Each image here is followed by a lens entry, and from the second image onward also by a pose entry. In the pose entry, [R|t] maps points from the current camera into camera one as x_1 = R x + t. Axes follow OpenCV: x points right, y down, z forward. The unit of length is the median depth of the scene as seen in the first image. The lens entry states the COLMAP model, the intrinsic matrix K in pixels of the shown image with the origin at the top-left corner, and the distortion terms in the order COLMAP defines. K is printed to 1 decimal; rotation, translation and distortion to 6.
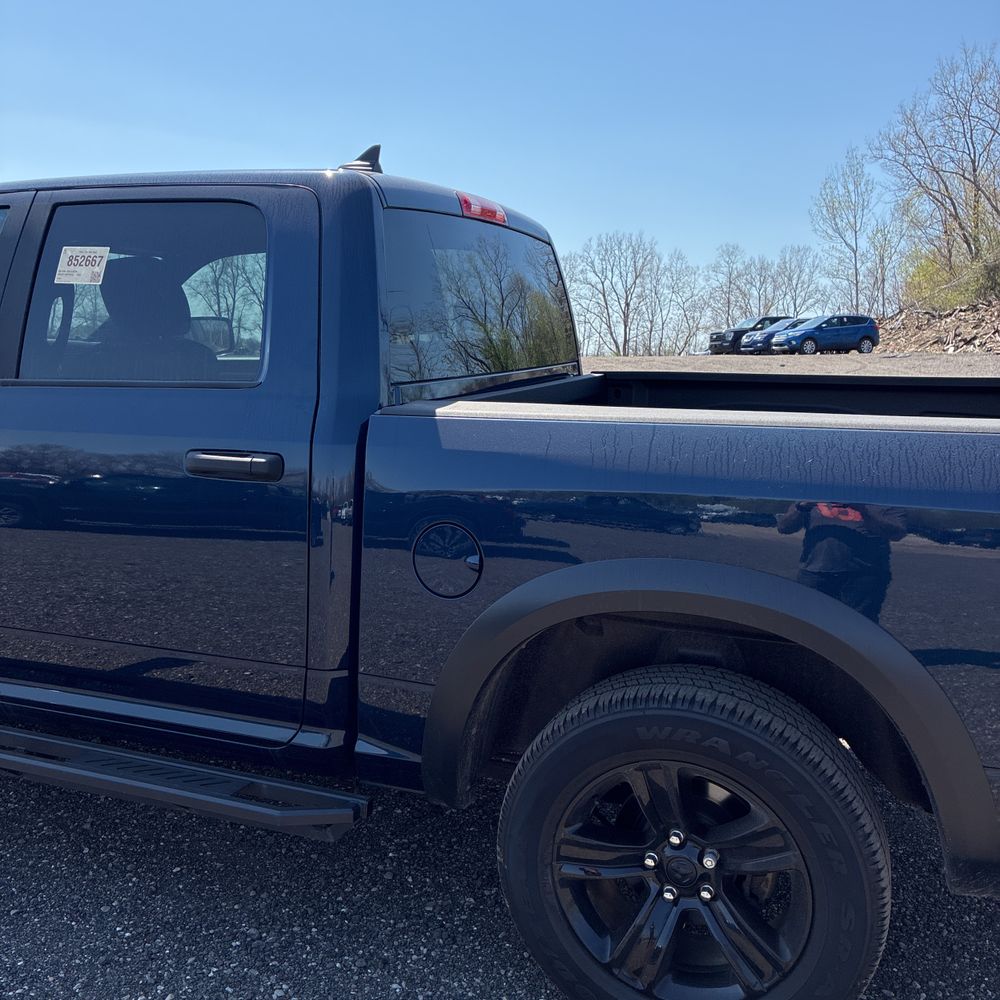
lens RADIAL K [[1014.0, 0, 505.1], [0, 1014.0, 490.9], [0, 0, 1]] dist [0.029175, 0.013530]
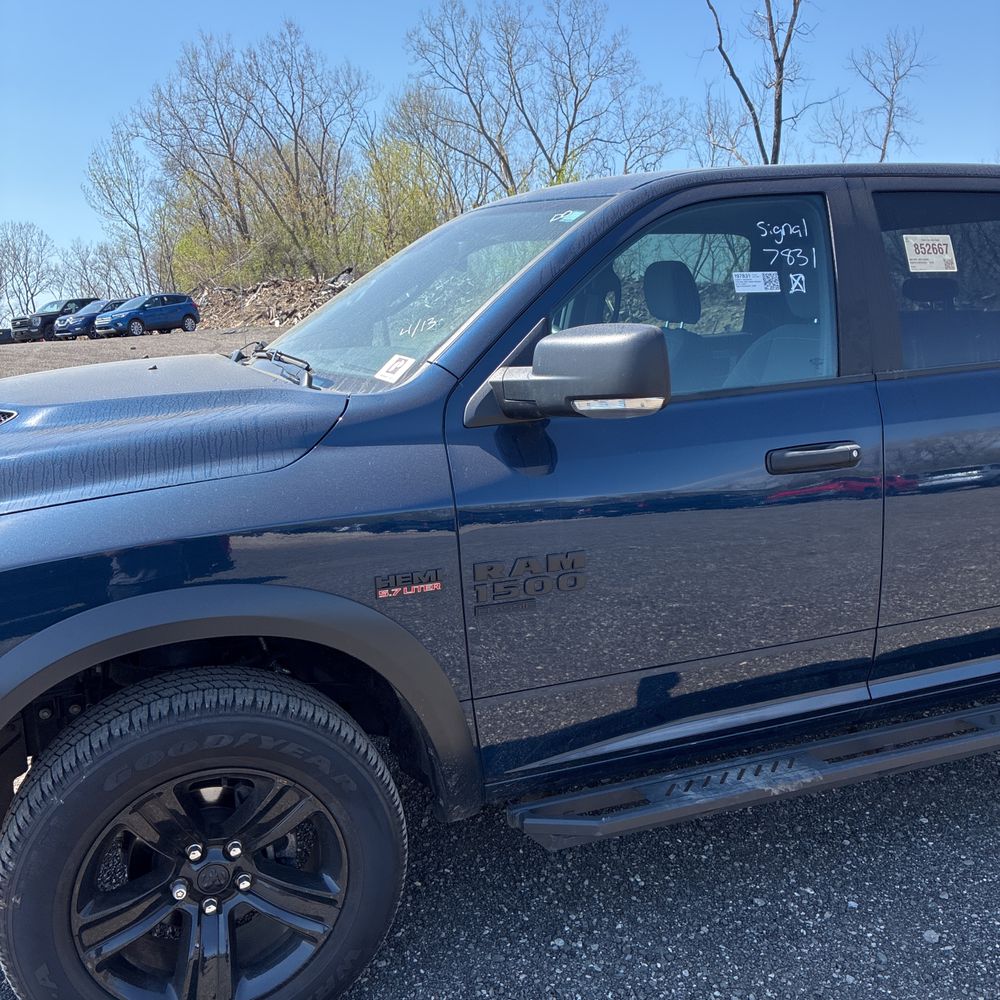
lens RADIAL K [[1025.4, 0, 485.1], [0, 1025.4, 497.1], [0, 0, 1]] dist [0.021834, -0.009519]
pose [[0.745447, -0.165491, 0.645695, -0.114095], [0.149863, 0.985500, 0.079568, -0.010223], [-0.649500, 0.037452, 0.759439, 0.040817]]
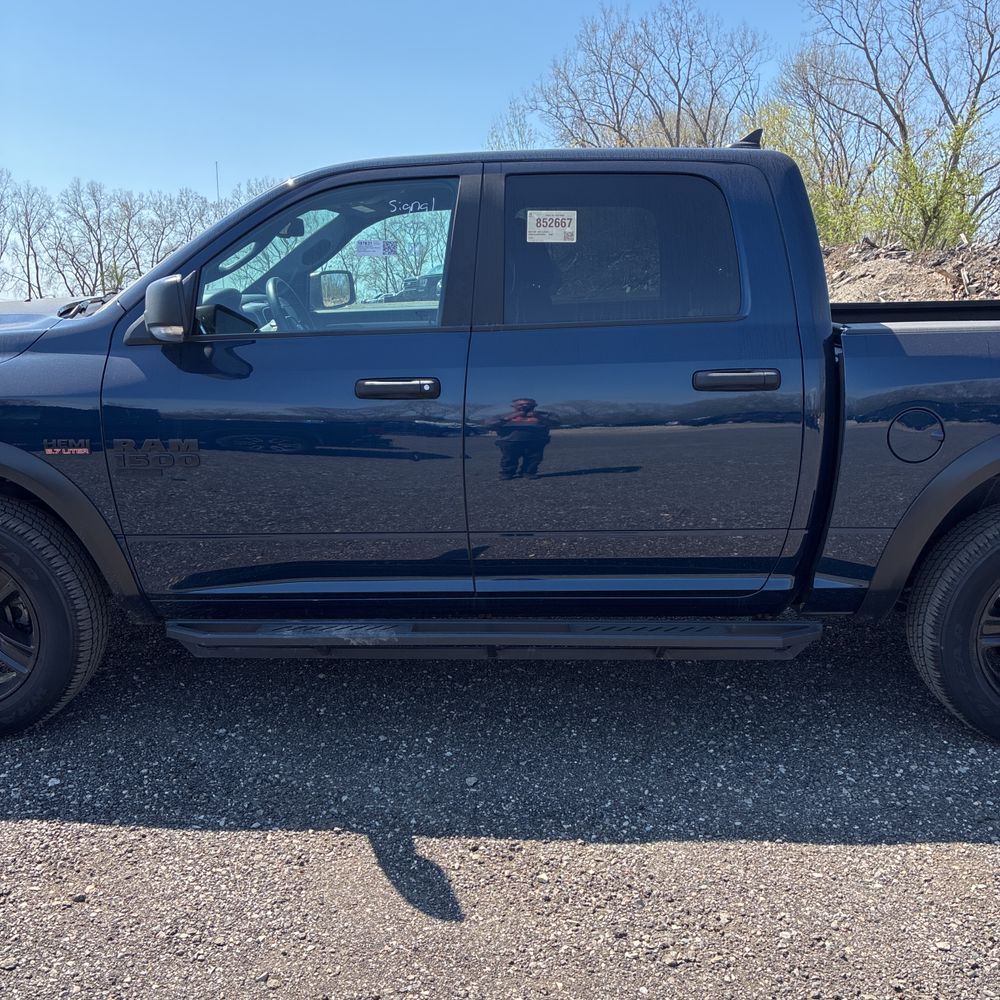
lens RADIAL K [[1025.4, 0, 485.1], [0, 1025.4, 497.1], [0, 0, 1]] dist [0.021834, -0.009519]
pose [[0.945194, -0.095079, 0.312359, -0.070828], [0.078530, 0.994779, 0.065168, 0.000948], [-0.316925, -0.037067, 0.947726, -0.010856]]
